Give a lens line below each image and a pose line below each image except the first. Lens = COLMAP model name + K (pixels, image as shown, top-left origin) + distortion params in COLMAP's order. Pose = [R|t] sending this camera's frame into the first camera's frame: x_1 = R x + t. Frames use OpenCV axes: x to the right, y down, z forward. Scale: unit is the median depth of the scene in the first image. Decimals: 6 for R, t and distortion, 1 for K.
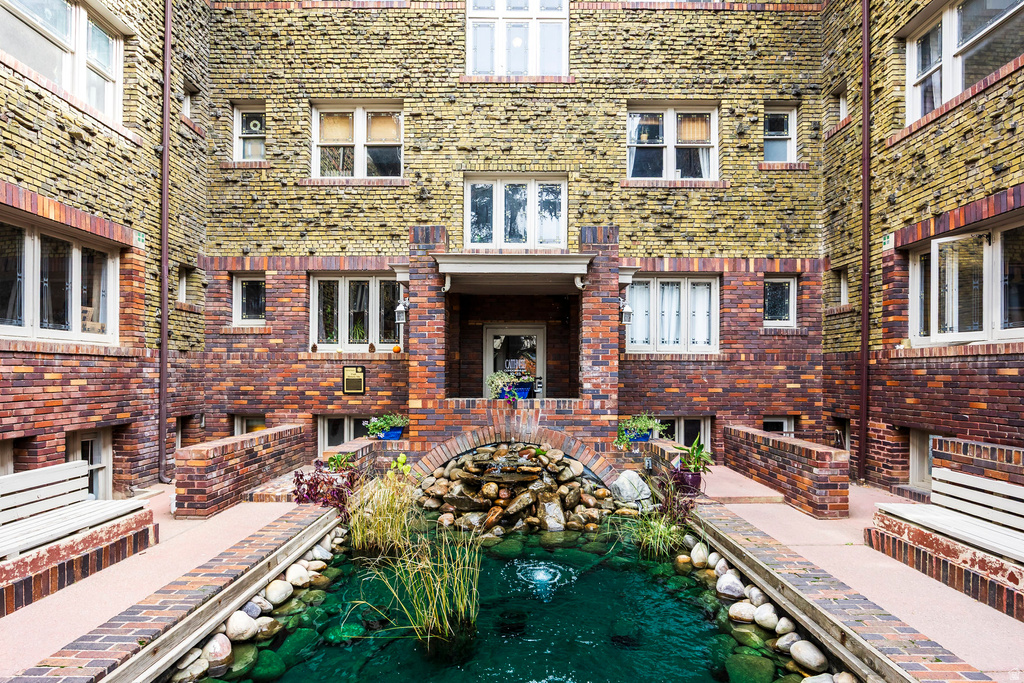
lens RADIAL K [[529.3, 0, 515.0], [0, 529.3, 374.0], [0, 0, 1]] dist [-0.009855, -0.000374]
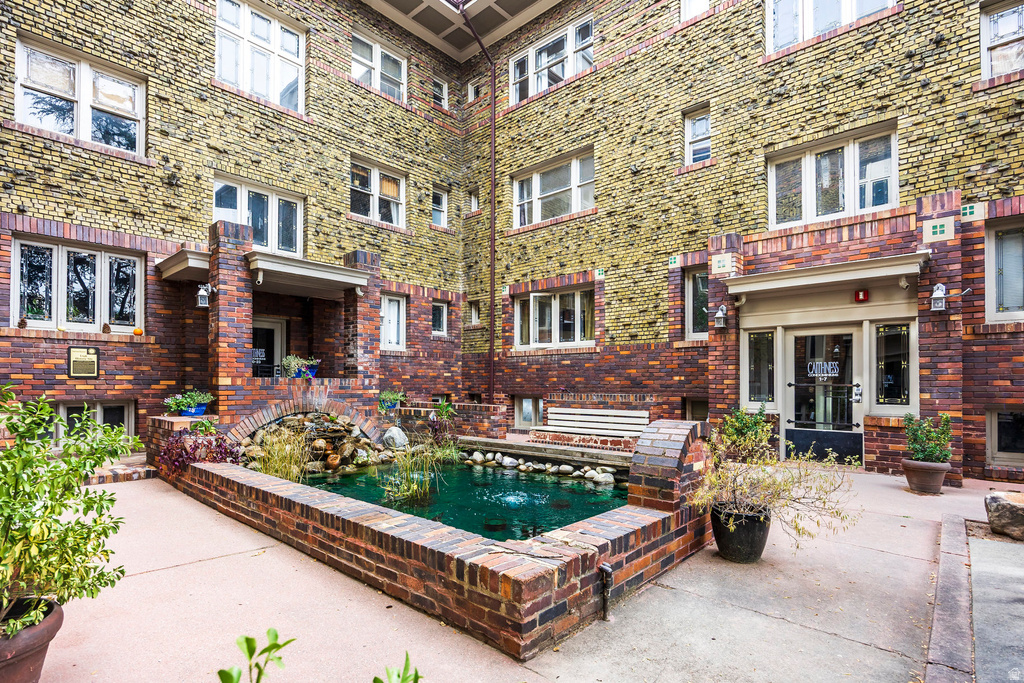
lens RADIAL K [[505.4, 0, 510.5], [0, 505.4, 379.5], [0, 0, 1]] dist [-0.003116, -0.000349]
pose [[0.671174, 0.001905, 0.741298, -0.453034], [0.004411, 0.999969, -0.006563, 0.049470], [-0.741287, 0.007674, 0.671144, -0.121169]]
